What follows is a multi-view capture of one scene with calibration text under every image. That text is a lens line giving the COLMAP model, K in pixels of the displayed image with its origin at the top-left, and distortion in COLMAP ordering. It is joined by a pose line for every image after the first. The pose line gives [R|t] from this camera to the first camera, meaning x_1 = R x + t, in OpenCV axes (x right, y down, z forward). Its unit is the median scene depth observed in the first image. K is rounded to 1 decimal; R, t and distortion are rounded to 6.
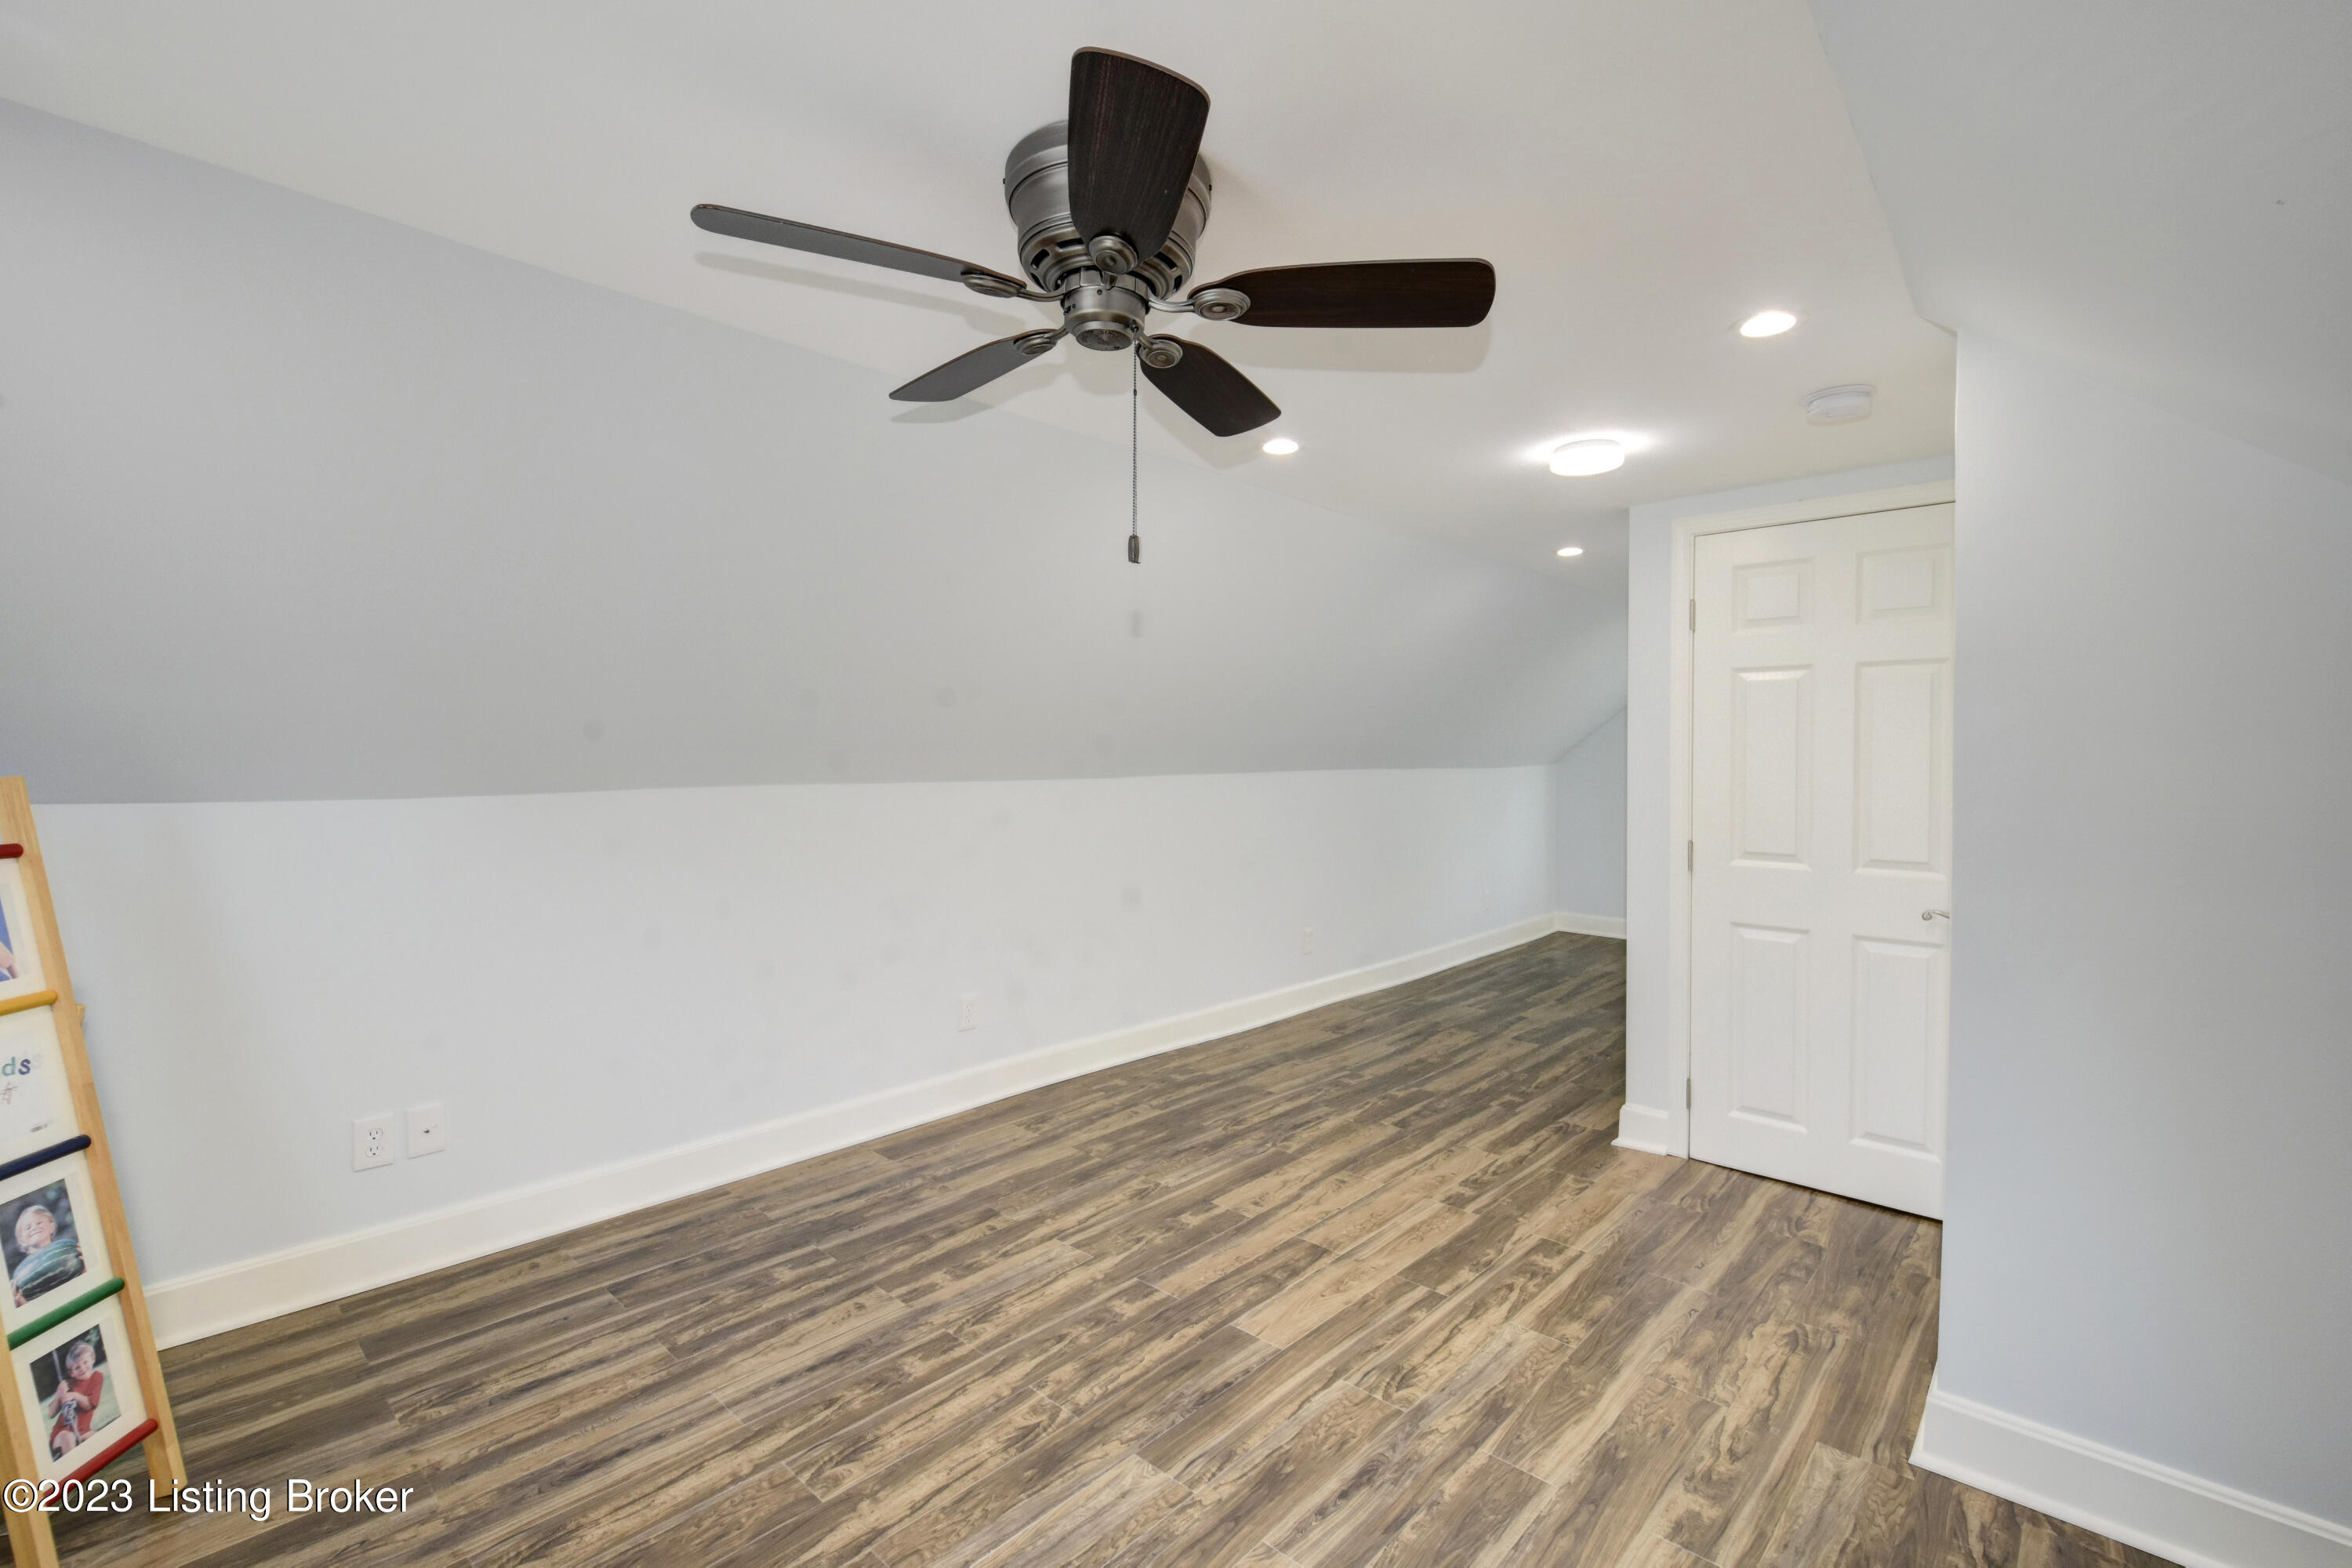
lens RADIAL K [[1023.7, 0, 1172.4], [0, 1023.7, 776.5], [0, 0, 1]] dist [-0.000475, -0.000025]
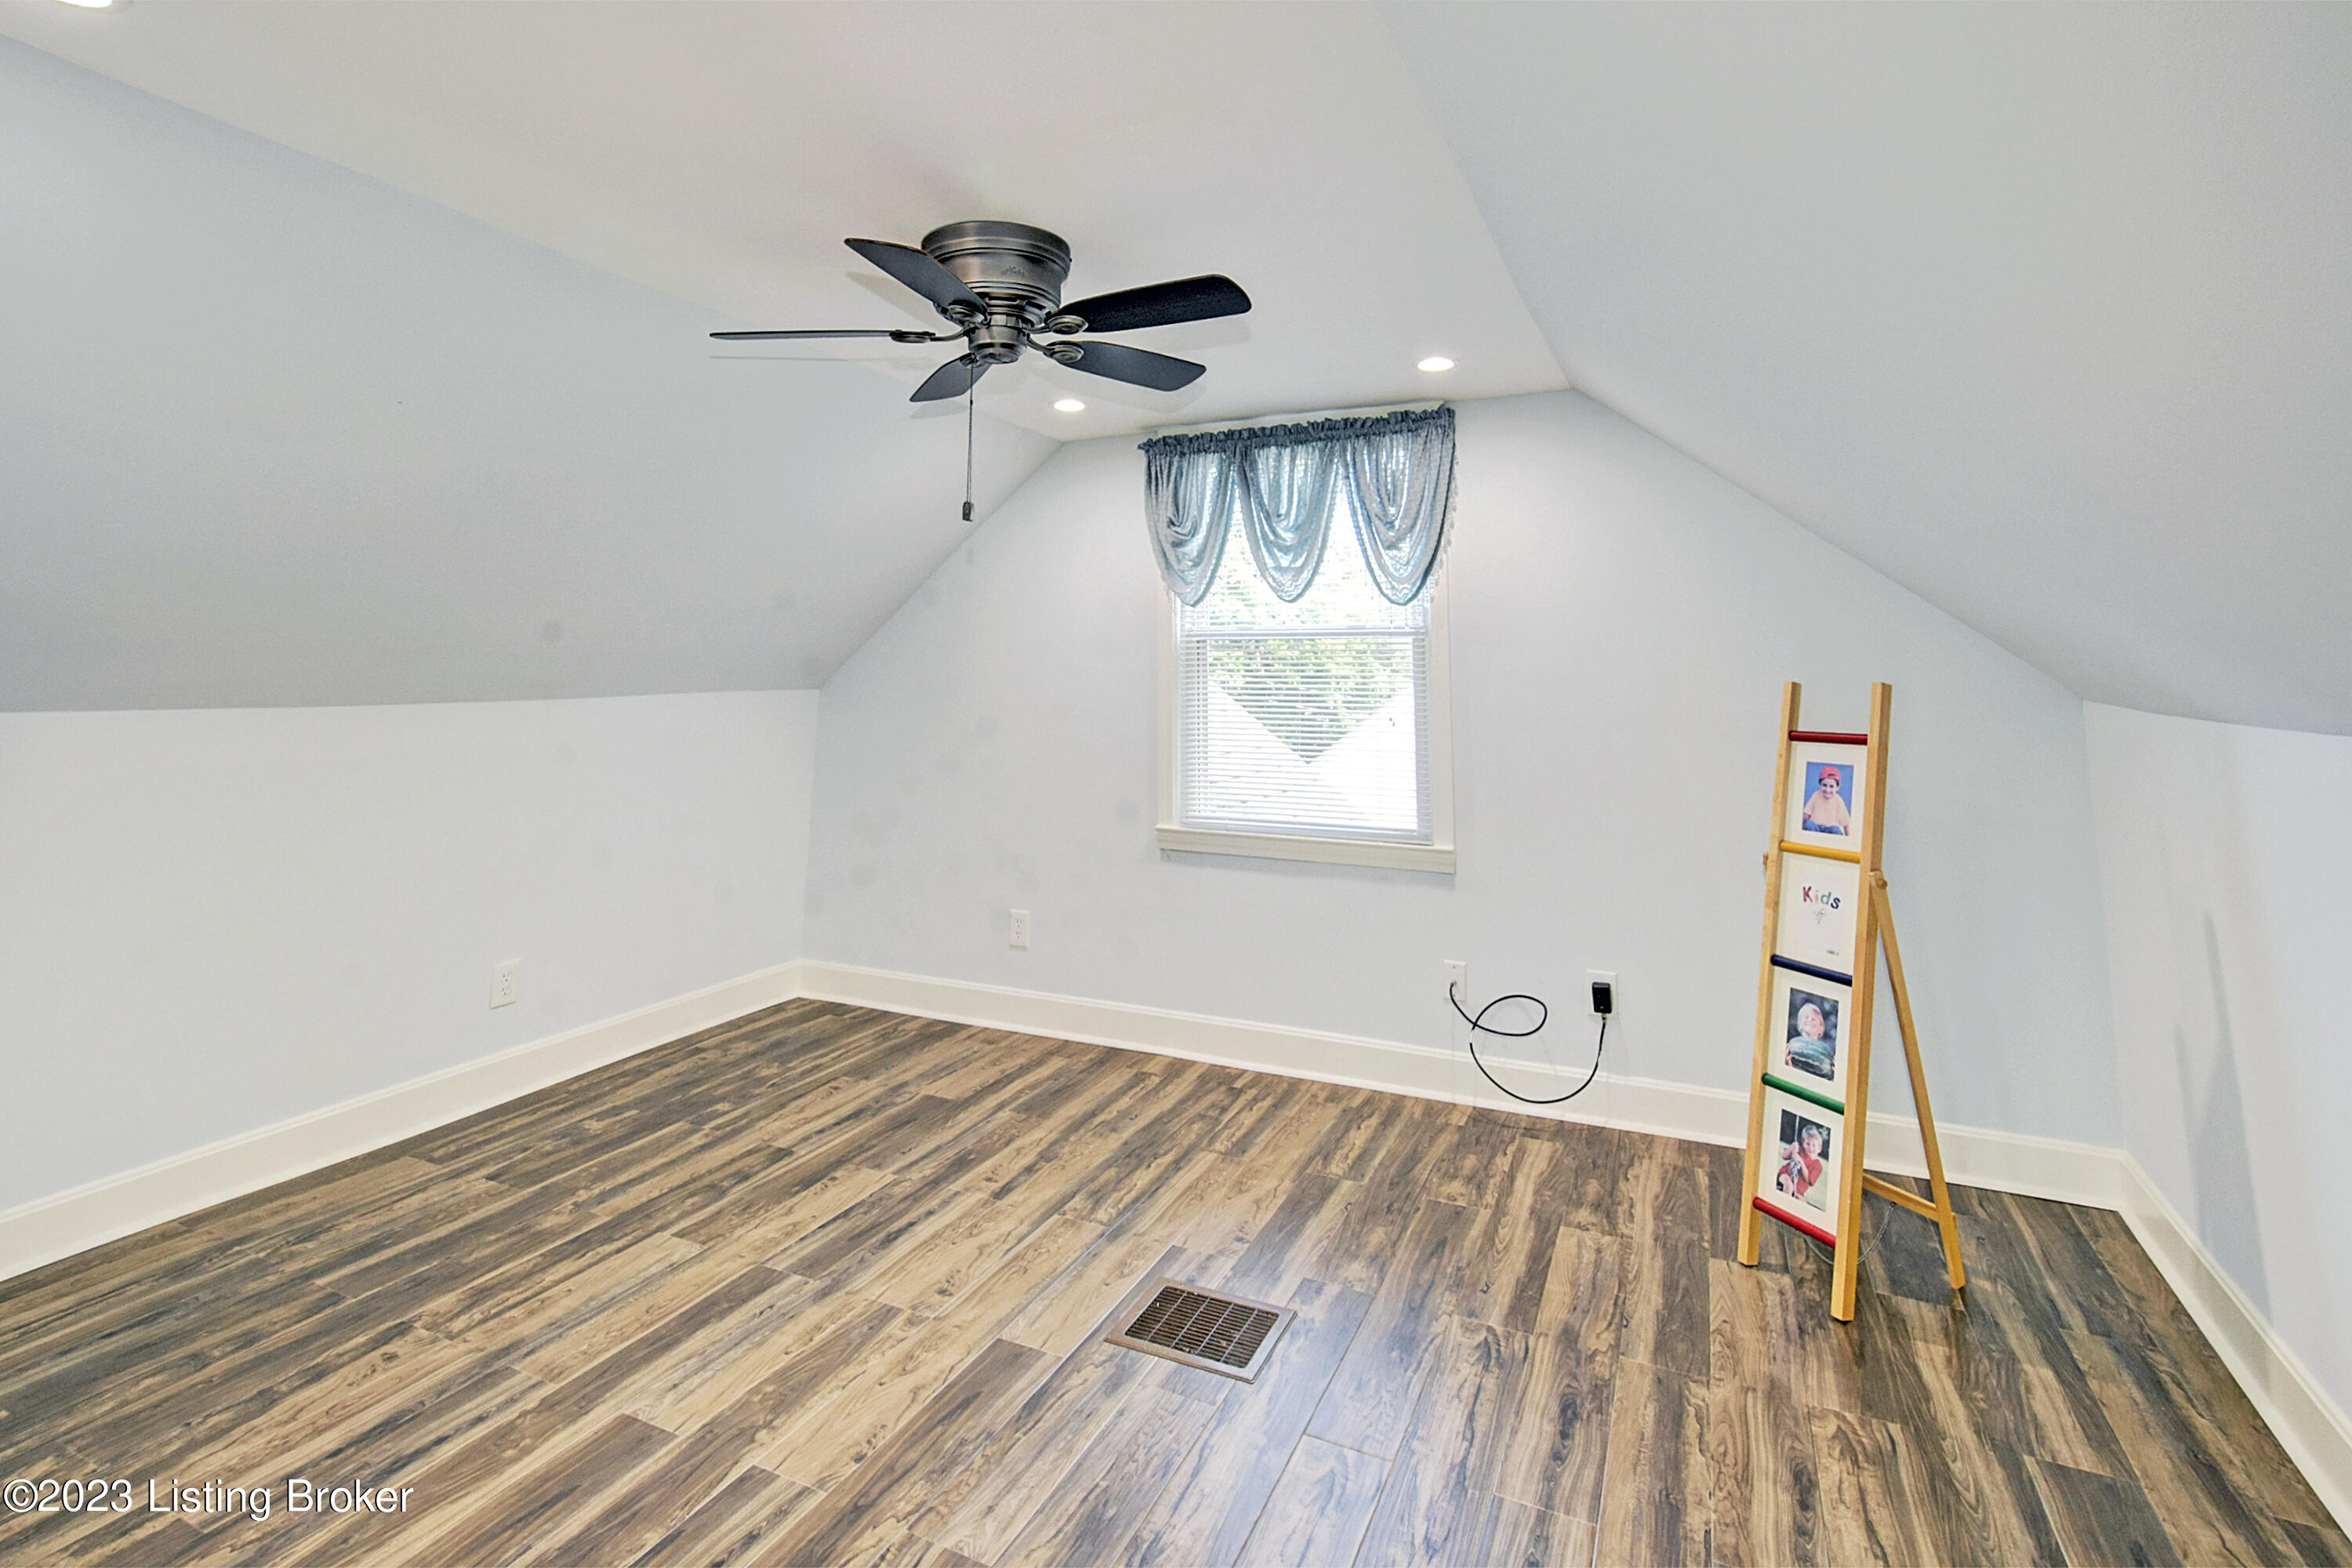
lens RADIAL K [[1104.3, 0, 1168.0], [0, 1104.3, 779.7], [0, 0, 1]] dist [0.003165, 0.000165]
pose [[-0.952962, 0.027068, -0.301880, 0.075415], [-0.010323, 0.992528, 0.121580, -0.023503], [0.302915, 0.118977, -0.945562, 1.882711]]
